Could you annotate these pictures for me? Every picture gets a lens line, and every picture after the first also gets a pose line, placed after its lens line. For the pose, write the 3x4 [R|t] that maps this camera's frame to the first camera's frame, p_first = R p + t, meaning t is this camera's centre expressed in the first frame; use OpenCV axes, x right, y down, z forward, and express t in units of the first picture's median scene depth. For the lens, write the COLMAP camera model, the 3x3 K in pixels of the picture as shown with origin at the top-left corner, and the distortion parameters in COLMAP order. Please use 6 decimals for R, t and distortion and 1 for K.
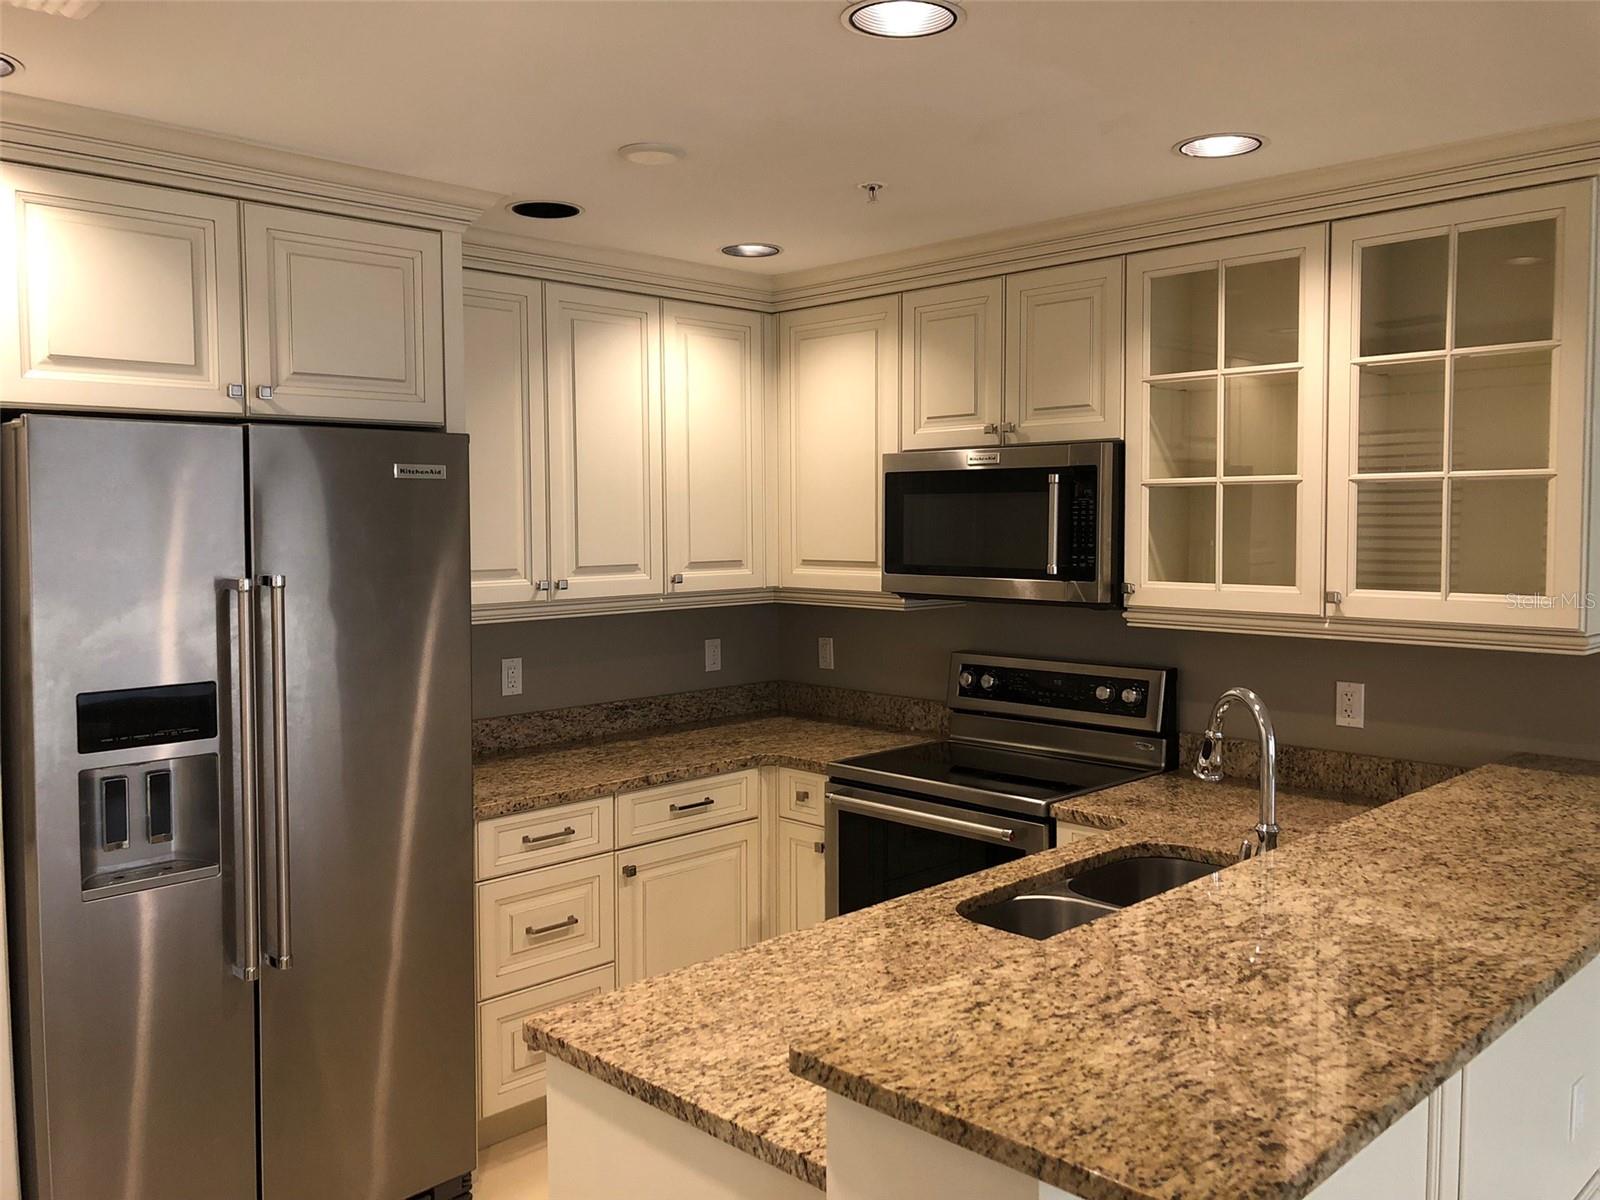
lens RADIAL K [[1309.3, 0, 816.8], [0, 1309.3, 575.1], [0, 0, 1]] dist [0.043898, -0.041108]
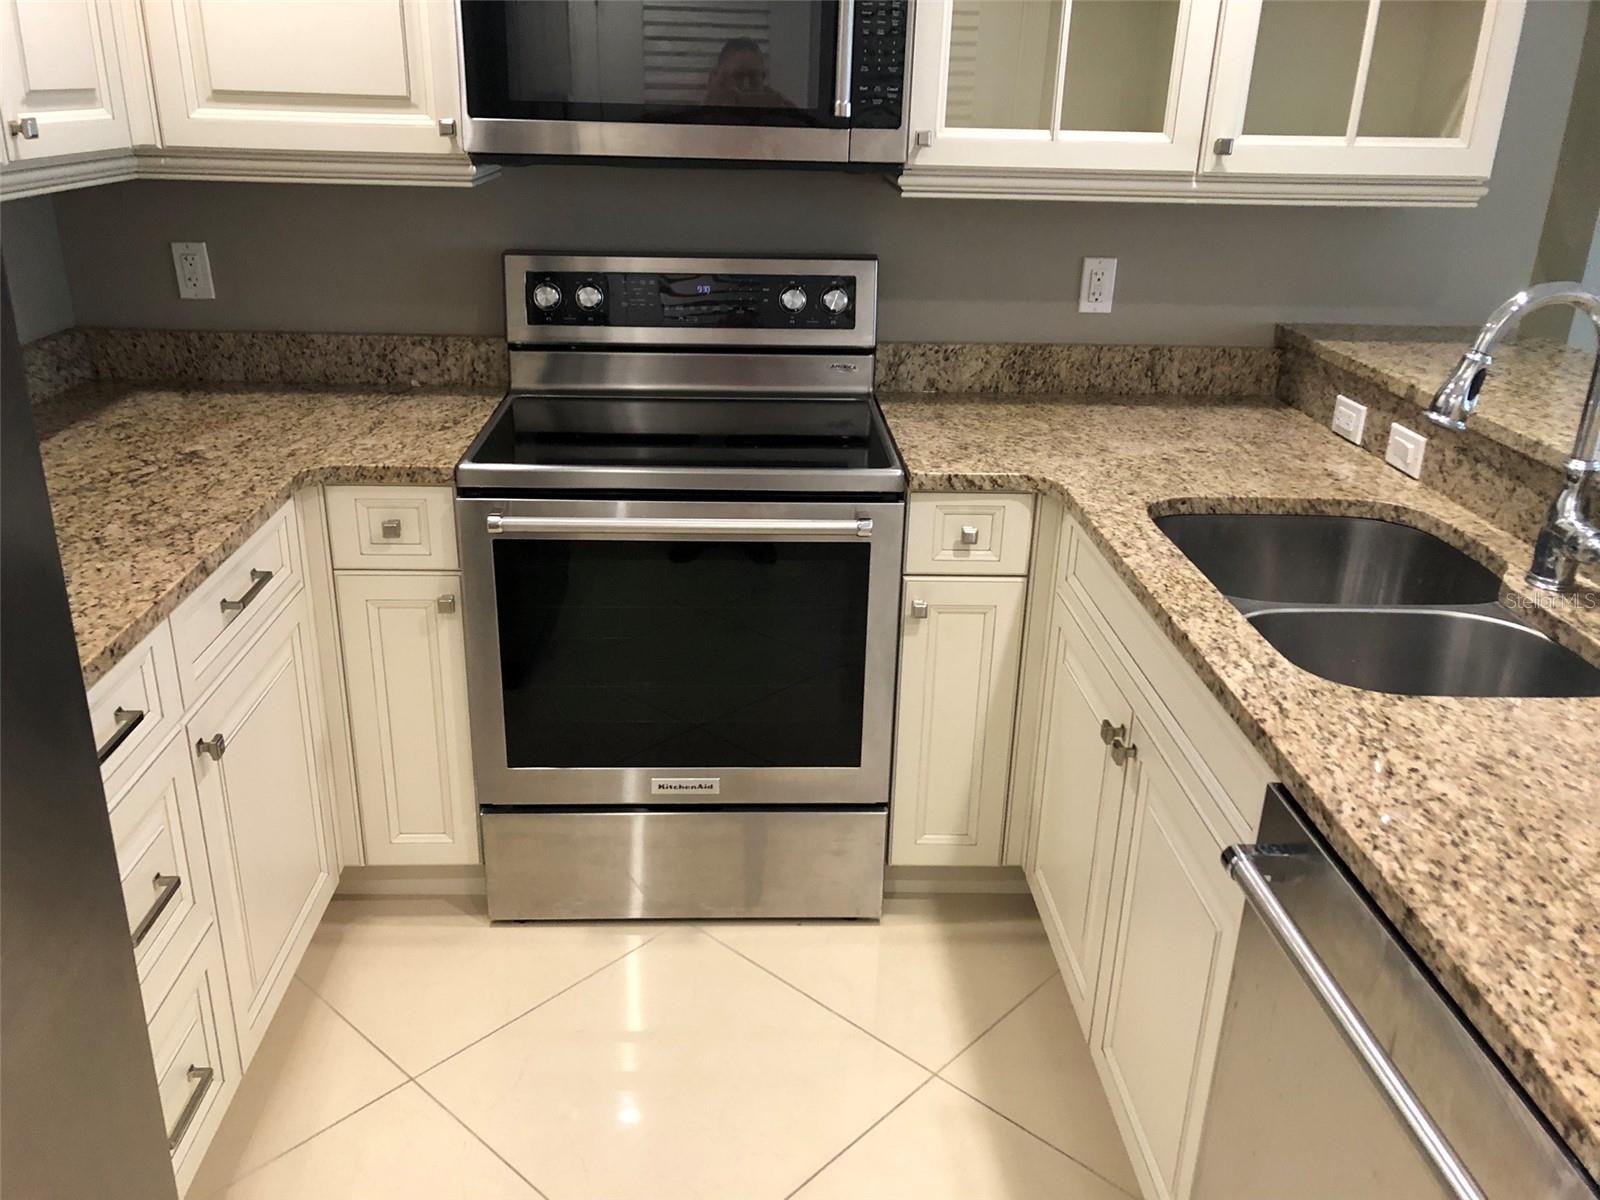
lens RADIAL K [[1309.3, 0, 772.1], [0, 1309.3, 598.2], [0, 0, 1]] dist [0.043898, -0.041108]
pose [[0.681971, -0.248876, 0.687732, -0.347653], [0.007836, 0.942755, 0.333393, 0.006235], [-0.731337, -0.221975, 0.644882, 0.567990]]
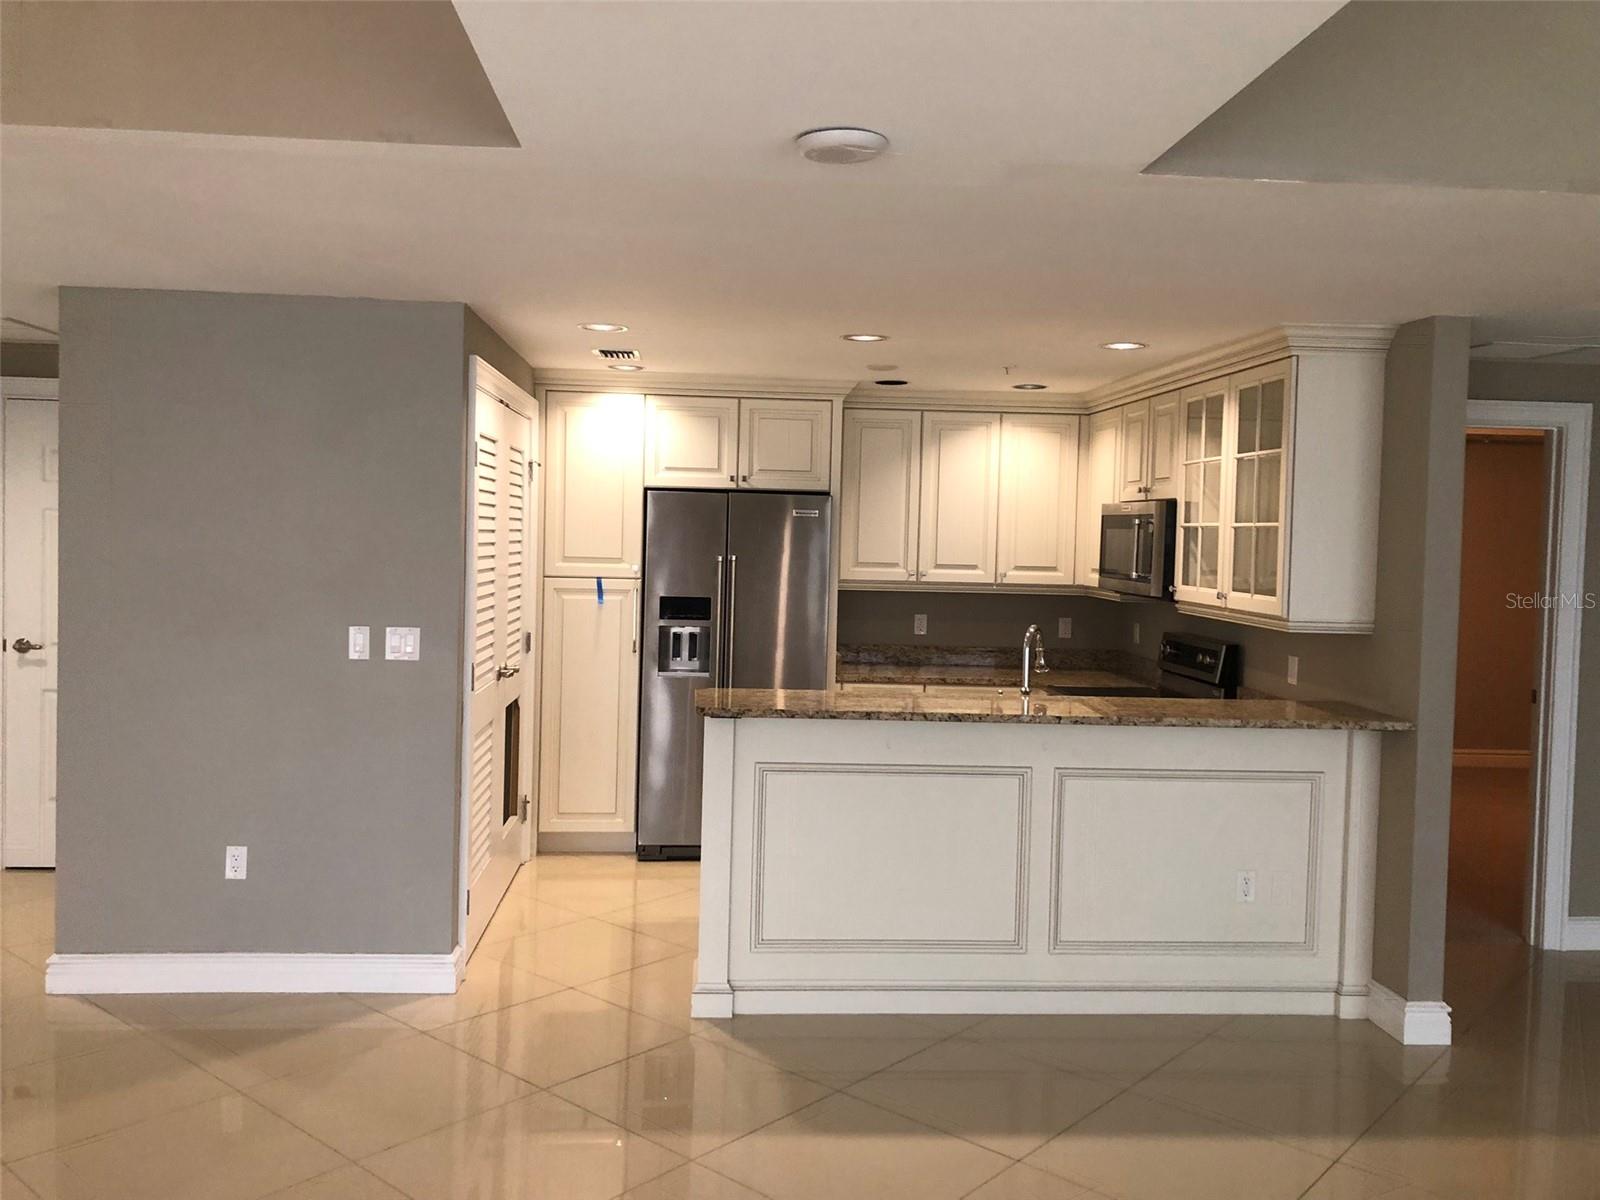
lens RADIAL K [[1309.3, 0, 766.6], [0, 1309.3, 580.8], [0, 0, 1]] dist [0.043898, -0.041108]
pose [[0.739306, 0.051333, -0.671410, 0.979415], [-0.060366, 0.998128, 0.009842, 0.014654], [0.670659, 0.033254, 0.741020, -0.576278]]
